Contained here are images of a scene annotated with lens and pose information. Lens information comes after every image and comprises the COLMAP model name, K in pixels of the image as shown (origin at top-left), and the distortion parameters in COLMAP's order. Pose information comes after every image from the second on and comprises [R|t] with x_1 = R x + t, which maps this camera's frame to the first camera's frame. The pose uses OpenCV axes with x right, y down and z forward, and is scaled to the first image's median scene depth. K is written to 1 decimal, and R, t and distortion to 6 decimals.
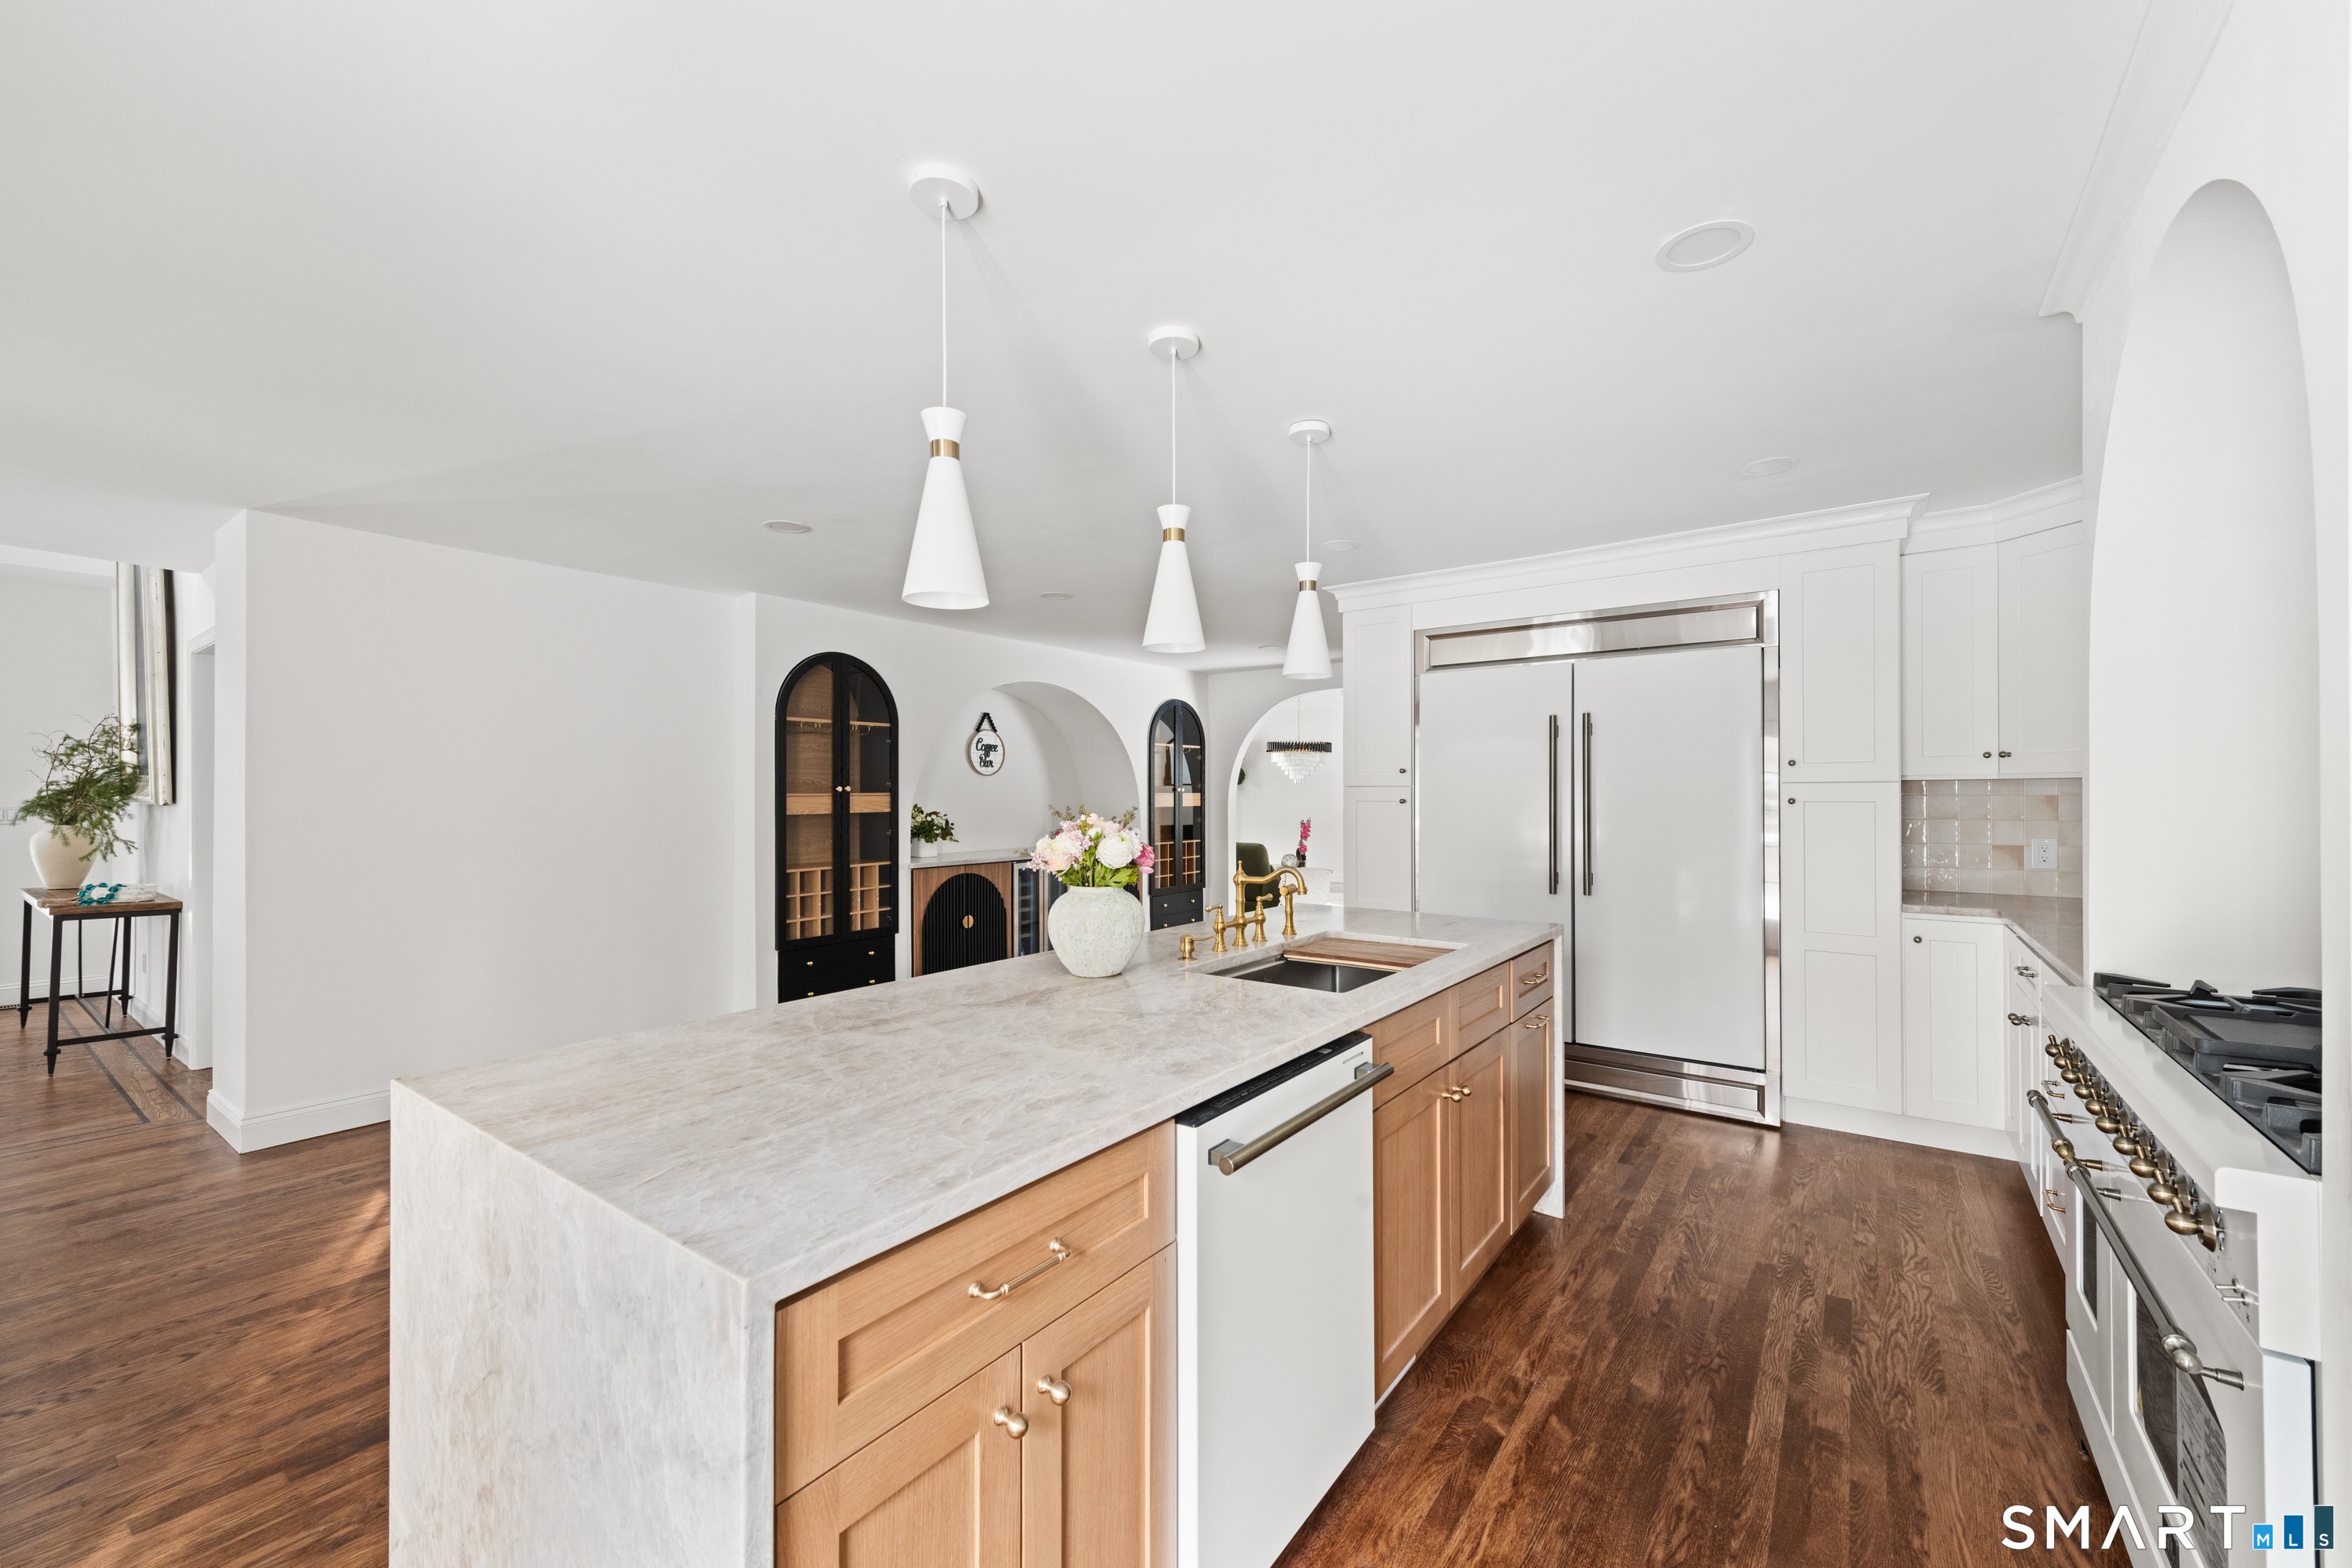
lens RADIAL K [[935.2, 0, 1176.0], [0, 935.2, 784.0], [0, 0, 1]] dist [0.001015, 0.000005]
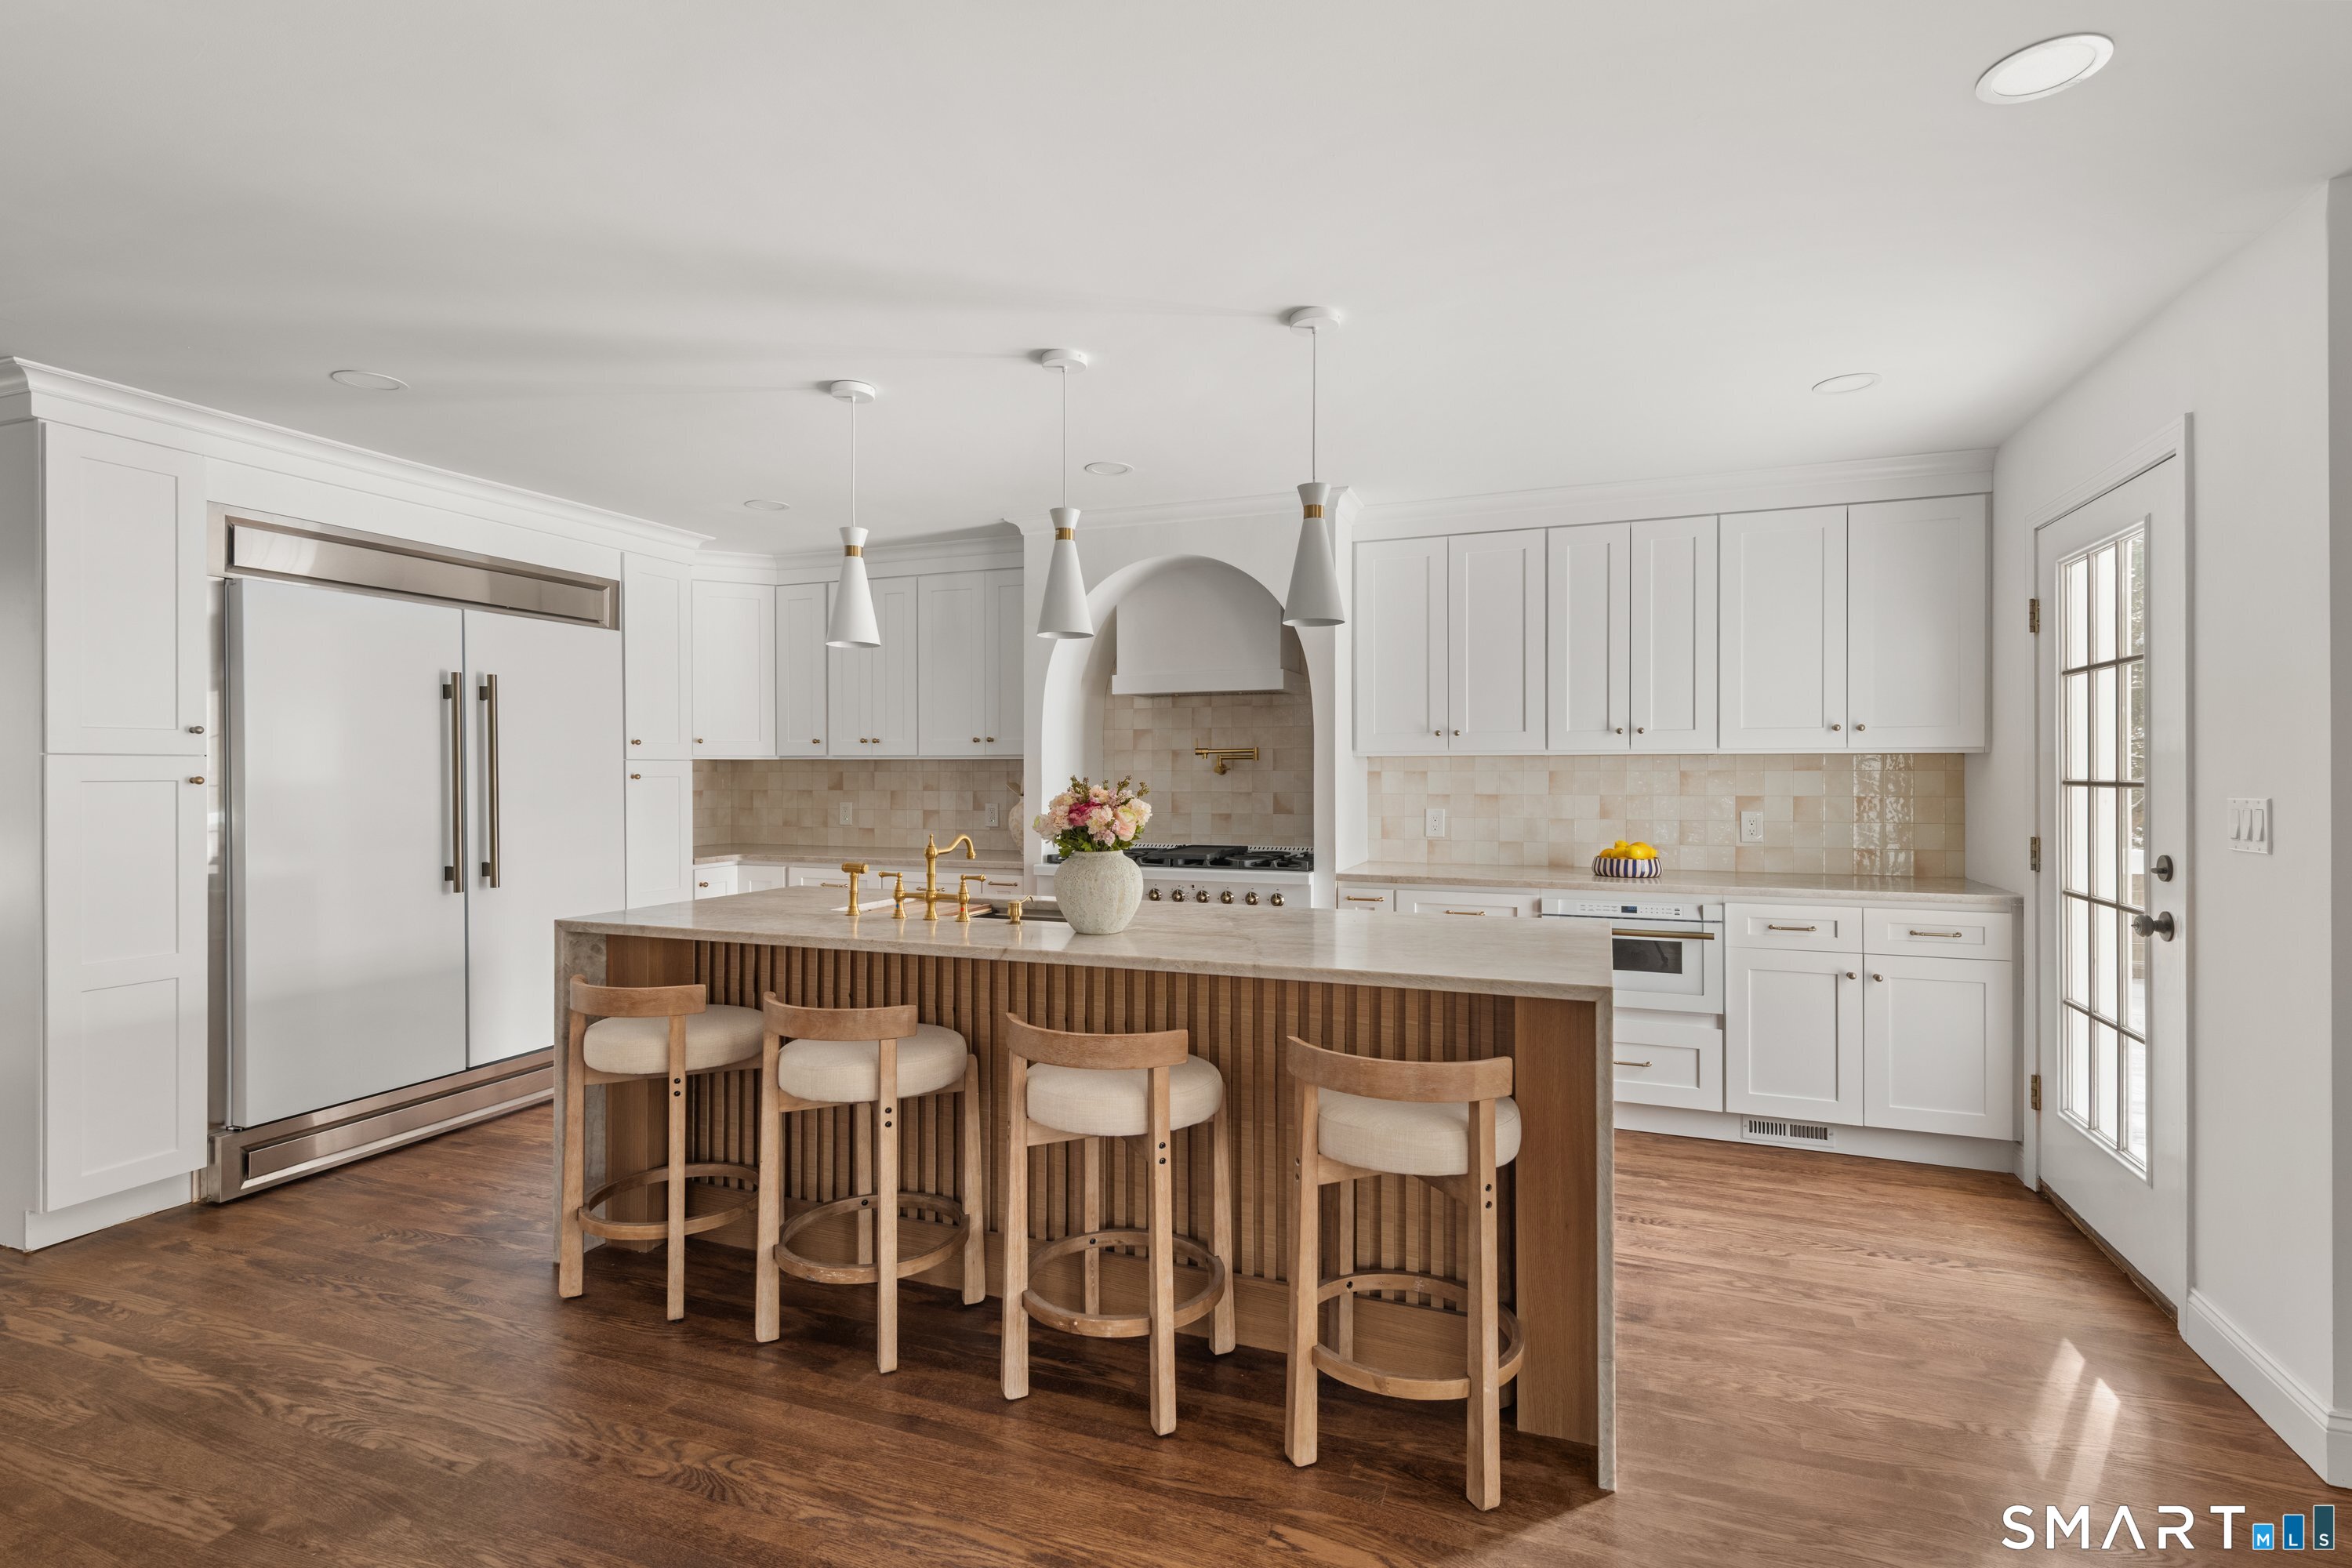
lens RADIAL K [[1106.5, 0, 1183.4], [0, 1106.5, 776.4], [0, 0, 1]] dist [0.015579, 0.000364]
pose [[-0.255292, -0.004170, 0.966855, -0.753631], [0.007461, 0.999952, 0.006282, 0.014405], [-0.966835, 0.008818, -0.255249, 0.702373]]
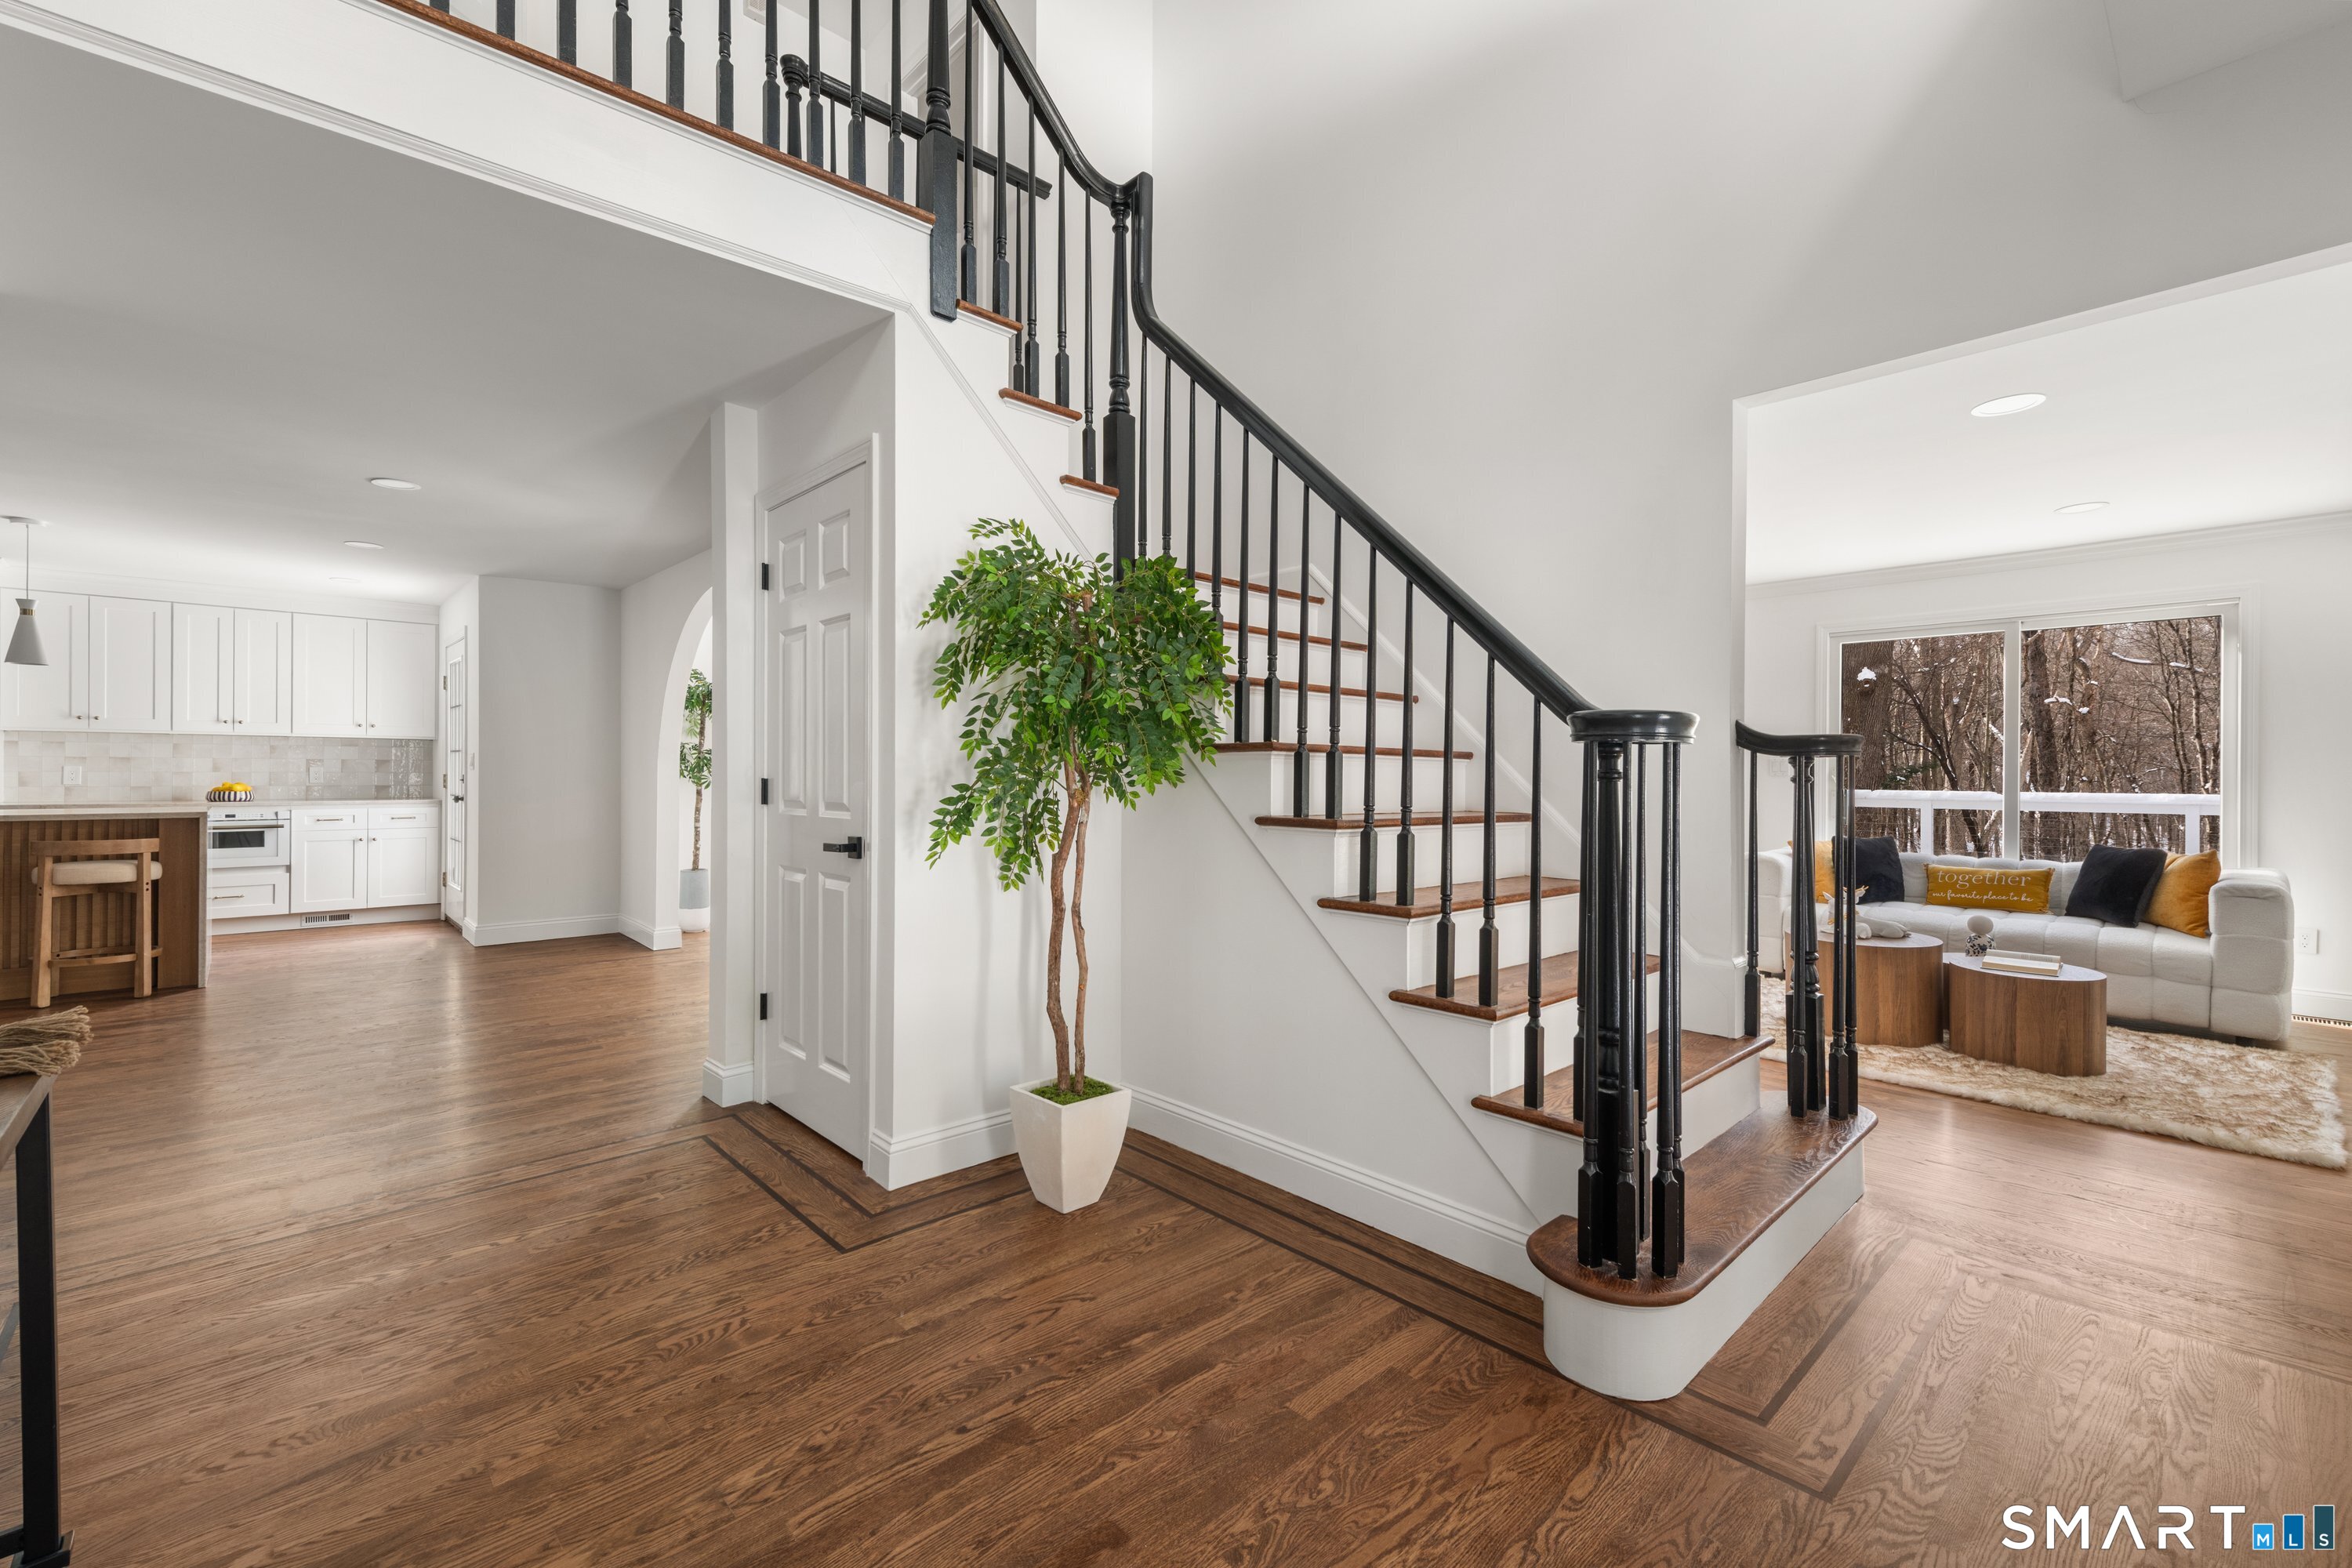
lens RADIAL K [[995.1, 0, 1183.0], [0, 995.1, 769.7], [0, 0, 1]] dist [0.002701, 0.000468]
pose [[-0.980754, -0.005525, 0.195168, -1.850786], [-0.004645, 0.999977, 0.004968, 0.049314], [-0.195191, 0.003966, -0.980757, 1.435856]]
